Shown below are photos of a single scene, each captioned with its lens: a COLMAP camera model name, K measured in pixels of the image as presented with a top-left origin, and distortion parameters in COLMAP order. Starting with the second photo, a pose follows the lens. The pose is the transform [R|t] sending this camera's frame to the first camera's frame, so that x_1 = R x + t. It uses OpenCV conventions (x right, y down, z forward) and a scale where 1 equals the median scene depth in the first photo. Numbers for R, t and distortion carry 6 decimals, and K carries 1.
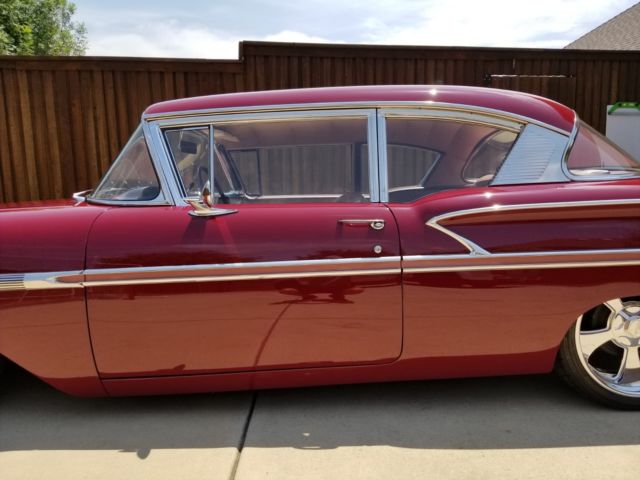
lens RADIAL K [[513.4, 0, 320.0], [0, 513.4, 240.0], [0, 0, 1]] dist [0.046563, -0.077734]
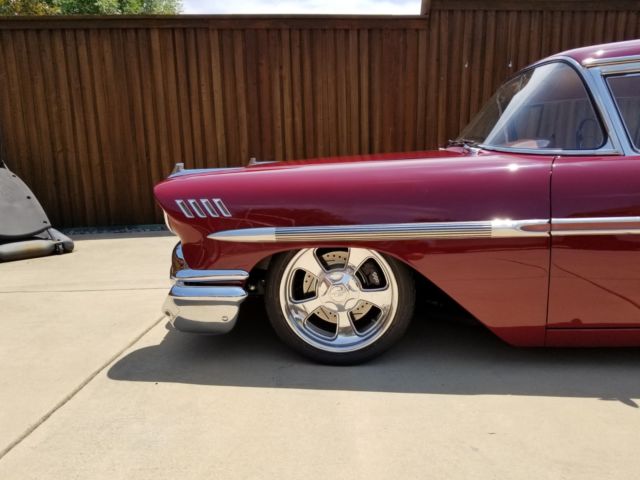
lens RADIAL K [[508.4, 0, 324.9], [0, 508.4, 237.6], [0, 0, 1]] dist [0.044828, -0.083483]
pose [[0.997467, 0.012002, -0.070118, -0.278718], [-0.007557, 0.997964, 0.063327, 0.011521], [0.070735, -0.062637, 0.995527, -0.002493]]
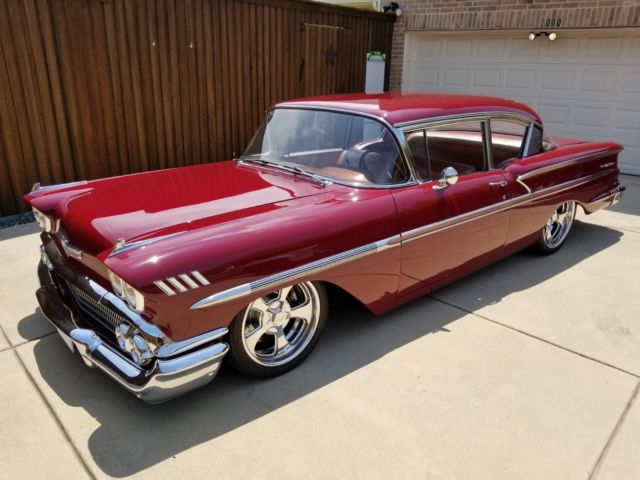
lens RADIAL K [[508.4, 0, 324.9], [0, 508.4, 237.6], [0, 0, 1]] dist [0.044828, -0.083483]
pose [[0.739269, -0.185630, 0.647319, -0.558430], [0.049695, 0.973674, 0.222464, -0.099600], [-0.671574, -0.132292, 0.729032, 0.015723]]
